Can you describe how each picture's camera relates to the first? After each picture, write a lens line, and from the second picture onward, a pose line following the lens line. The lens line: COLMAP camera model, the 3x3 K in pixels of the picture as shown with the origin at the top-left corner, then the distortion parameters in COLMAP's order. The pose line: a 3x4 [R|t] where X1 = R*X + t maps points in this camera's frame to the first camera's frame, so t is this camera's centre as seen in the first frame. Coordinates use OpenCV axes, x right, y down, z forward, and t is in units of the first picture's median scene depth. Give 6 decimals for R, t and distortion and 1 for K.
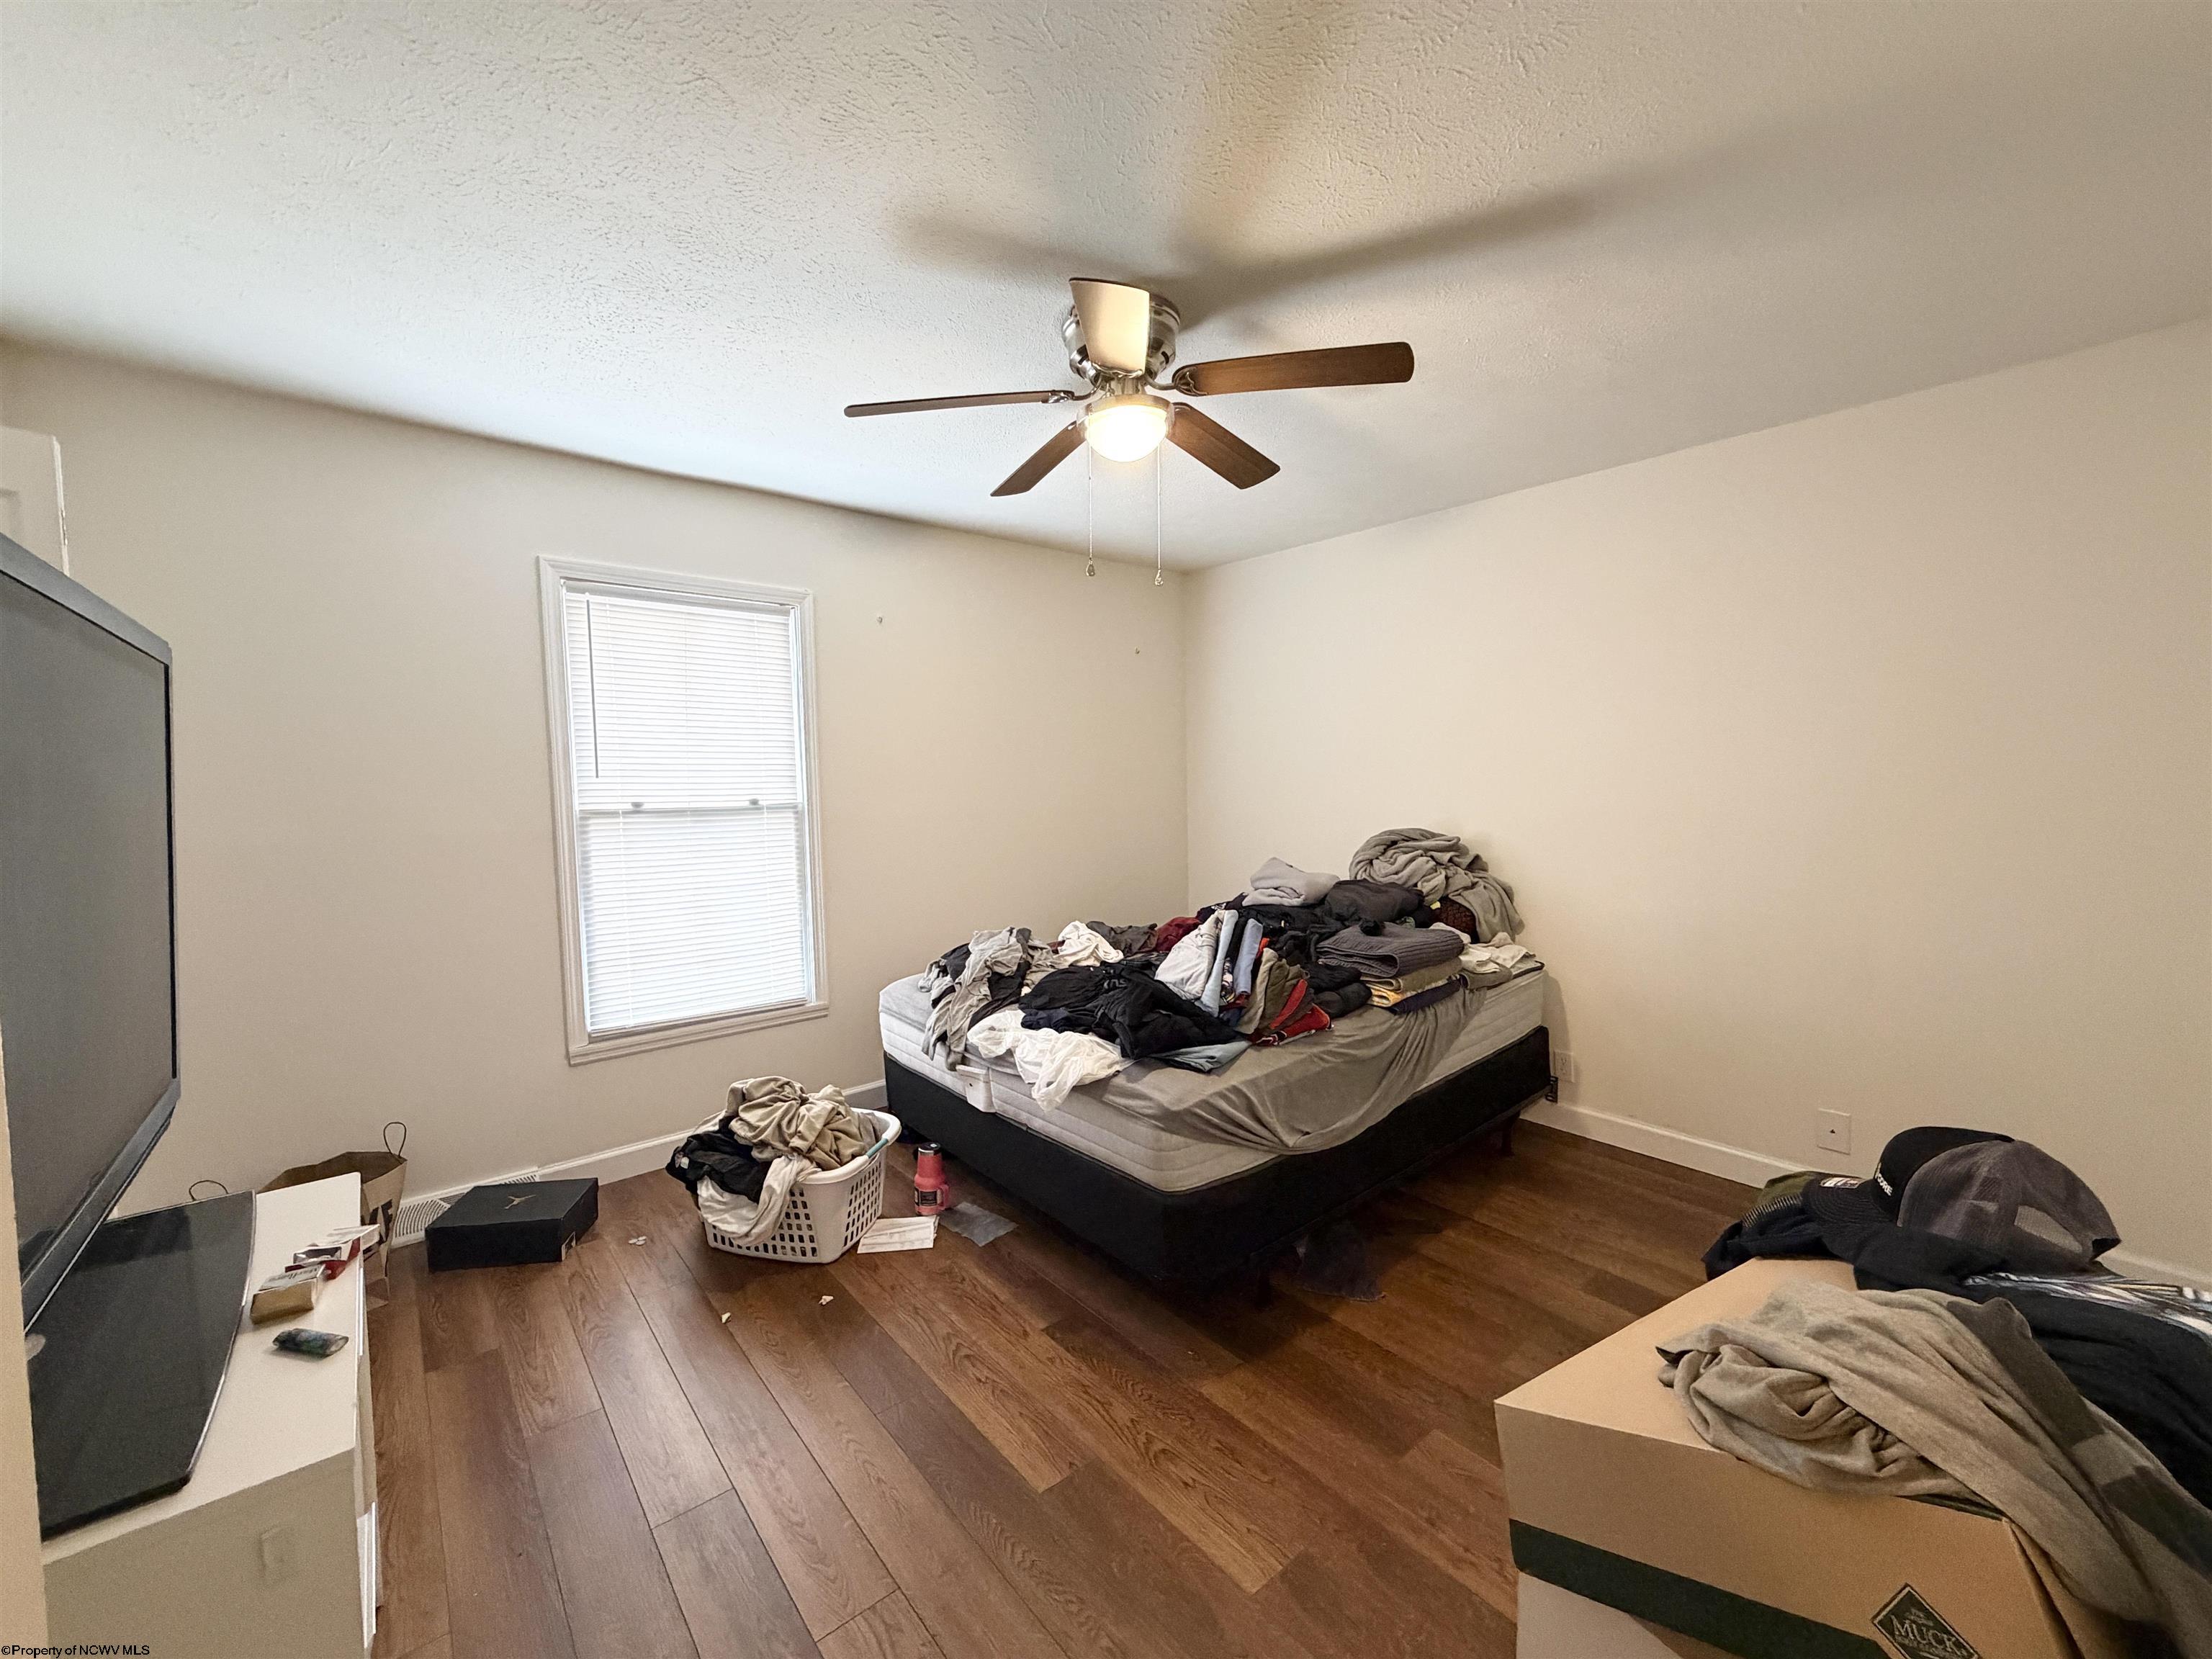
lens RADIAL K [[877.3, 0, 1109.9], [0, 877.3, 825.9], [0, 0, 1]] dist [-0.000209, 0.000006]
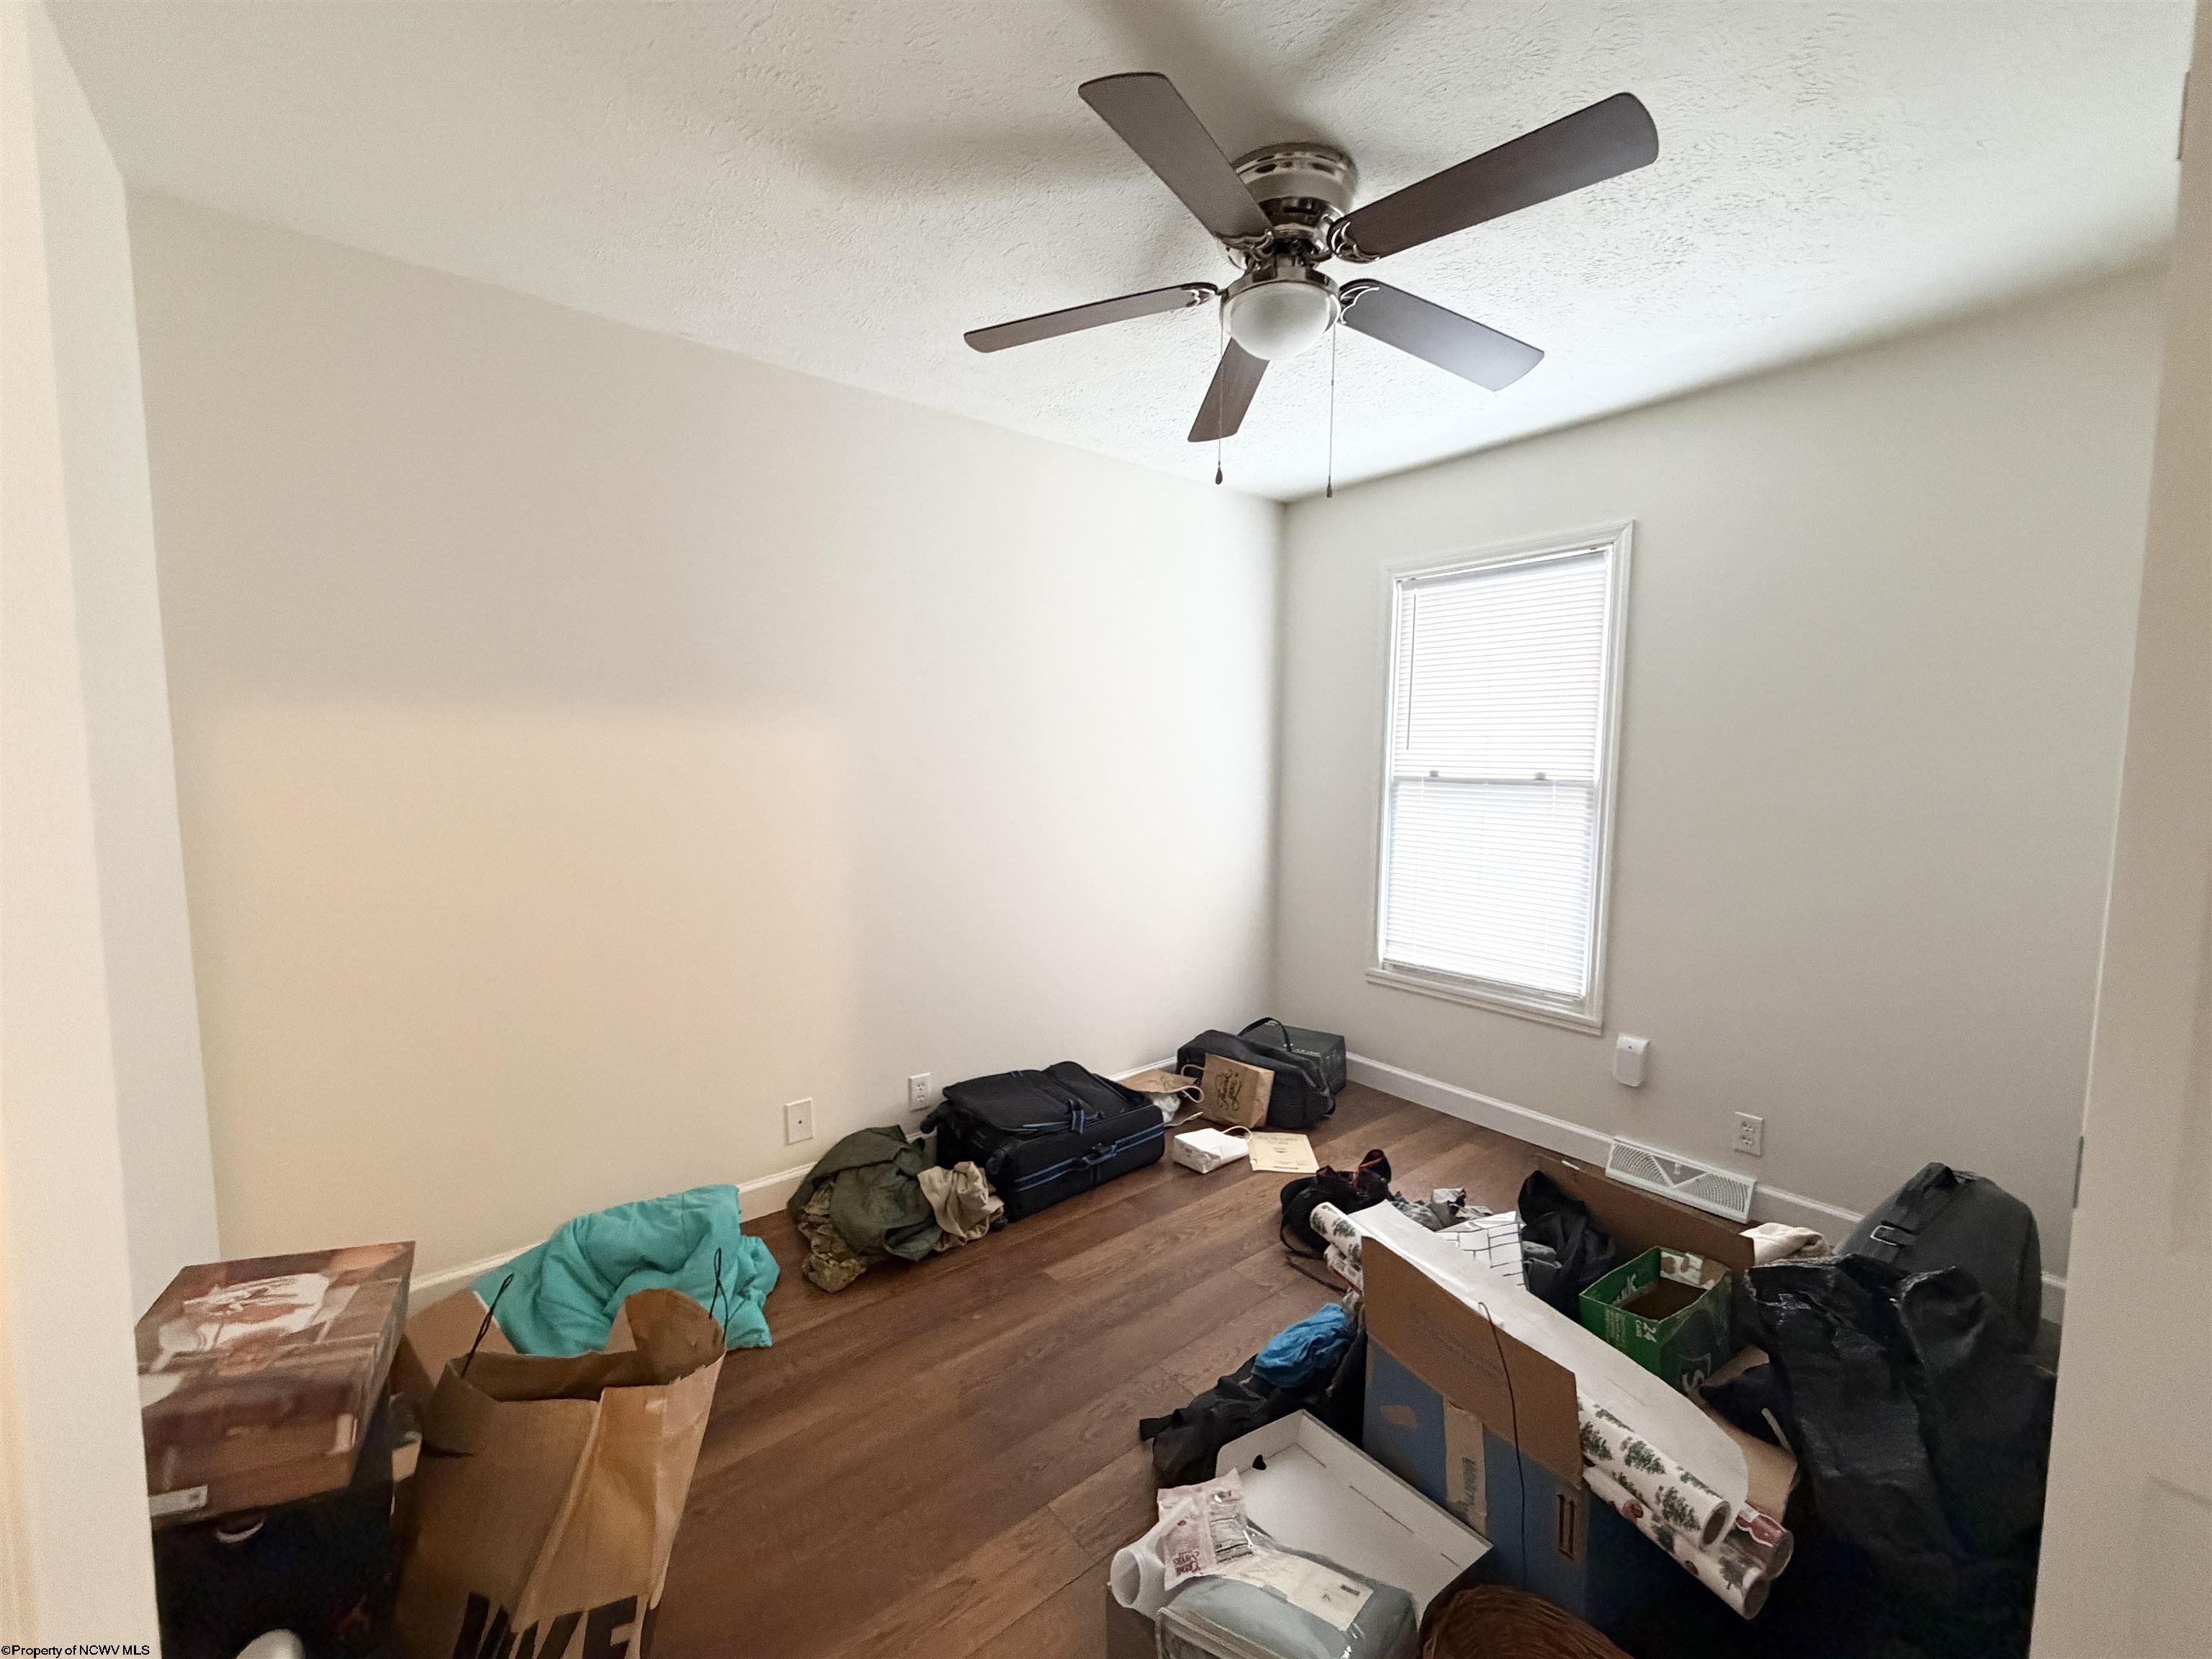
lens RADIAL K [[877.3, 0, 1110.0], [0, 877.3, 831.0], [0, 0, 1]] dist [-0.000209, 0.000006]
pose [[0.011005, 0.091072, -0.995784, 0.562167], [-0.073901, 0.993195, 0.090018, -0.020925], [0.997205, 0.072599, 0.017660, 0.583982]]
